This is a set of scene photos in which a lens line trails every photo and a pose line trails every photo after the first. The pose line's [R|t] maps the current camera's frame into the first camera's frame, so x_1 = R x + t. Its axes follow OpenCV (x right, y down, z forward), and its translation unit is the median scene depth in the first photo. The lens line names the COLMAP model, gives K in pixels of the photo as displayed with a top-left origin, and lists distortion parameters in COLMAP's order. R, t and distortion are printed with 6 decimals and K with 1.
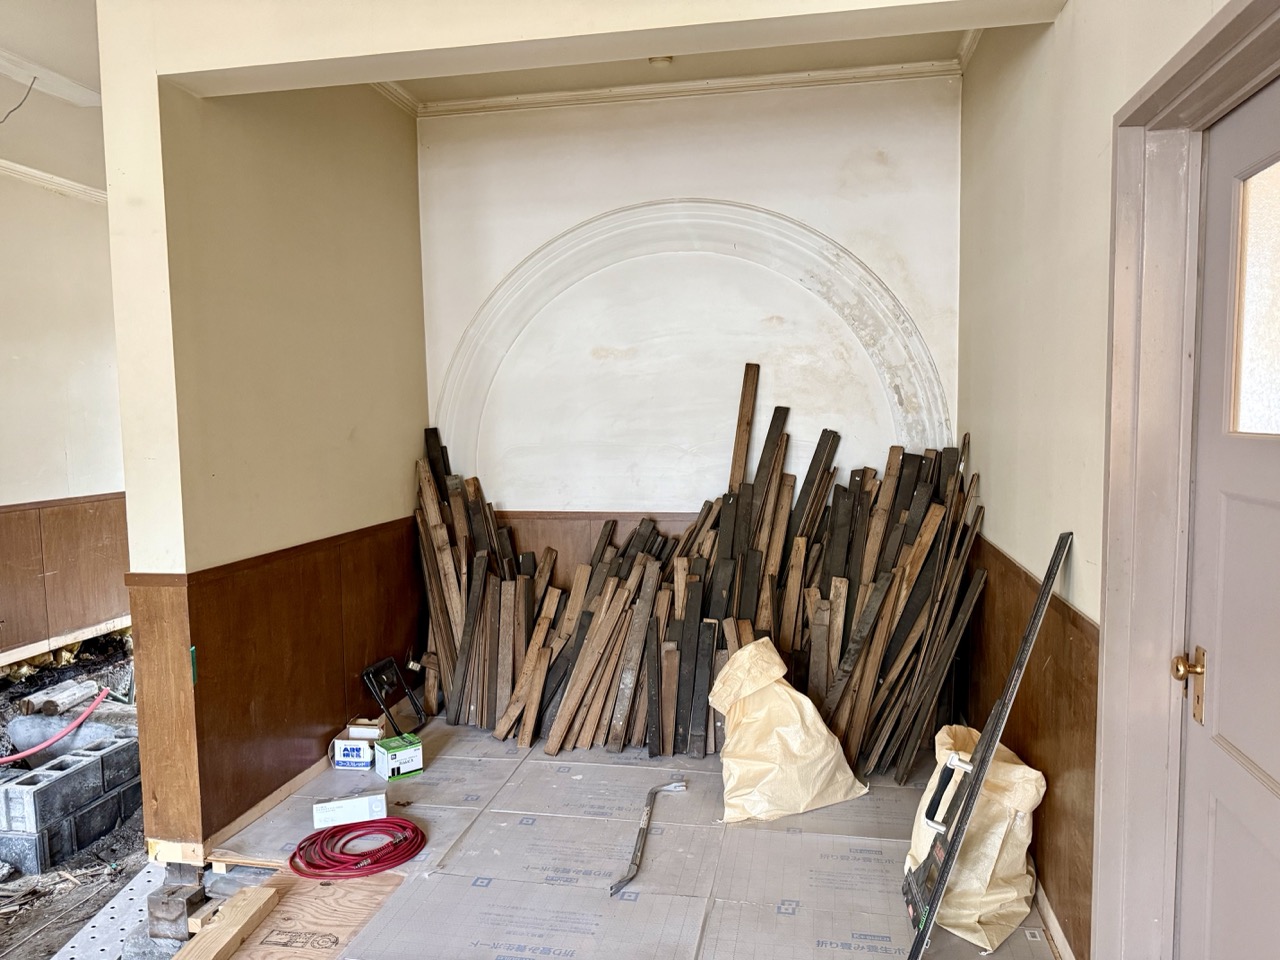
lens RADIAL K [[900.3, 0, 629.9], [0, 900.3, 487.4], [0, 0, 1]] dist [-0.003064, -0.004732]
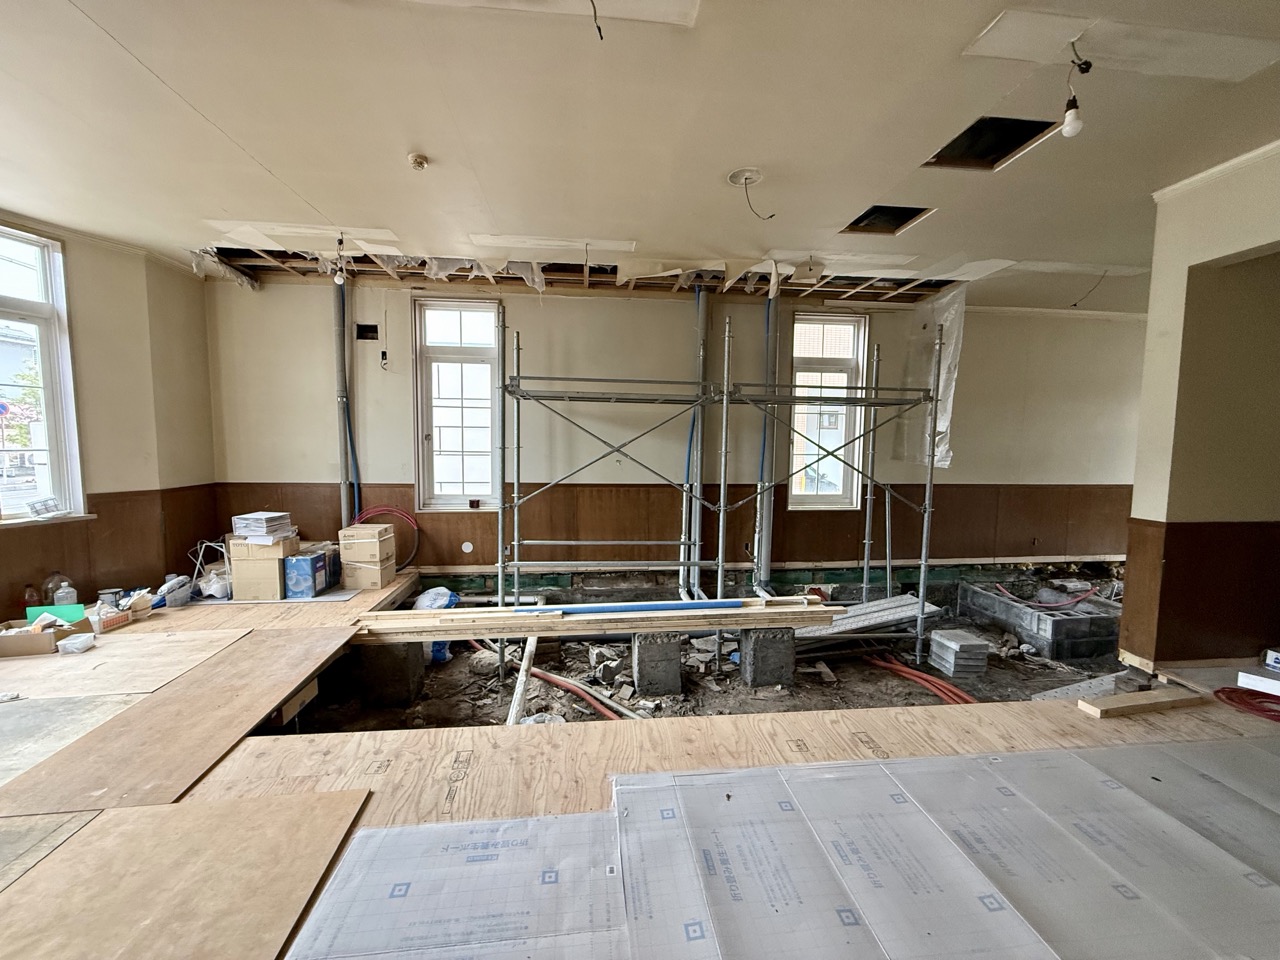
lens RADIAL K [[511.1, 0, 638.0], [0, 511.1, 481.1], [0, 0, 1]] dist [0.001036, -0.000143]
pose [[0.302379, 0.092799, -0.948660, 0.140606], [-0.092942, 0.993378, 0.067548, 0.025607], [0.948646, 0.067745, 0.309002, -0.298864]]
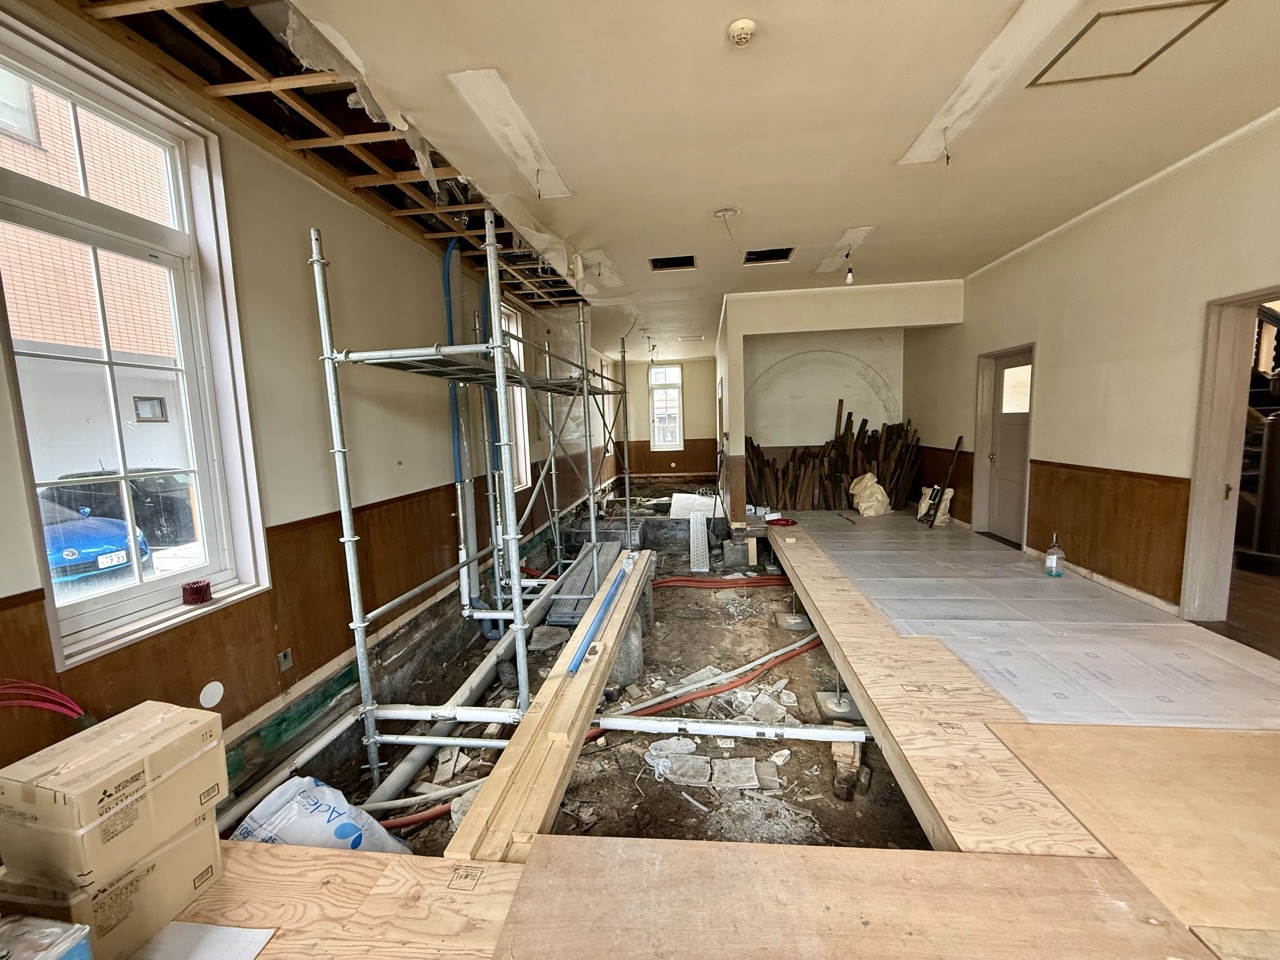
lens RADIAL K [[511.1, 0, 638.9], [0, 511.1, 481.0], [0, 0, 1]] dist [0.001036, -0.000143]
pose [[0.996388, -0.030133, 0.079394, -0.843629], [0.027380, 0.998993, 0.035536, 0.083821], [-0.080385, -0.033234, 0.996210, -0.922217]]
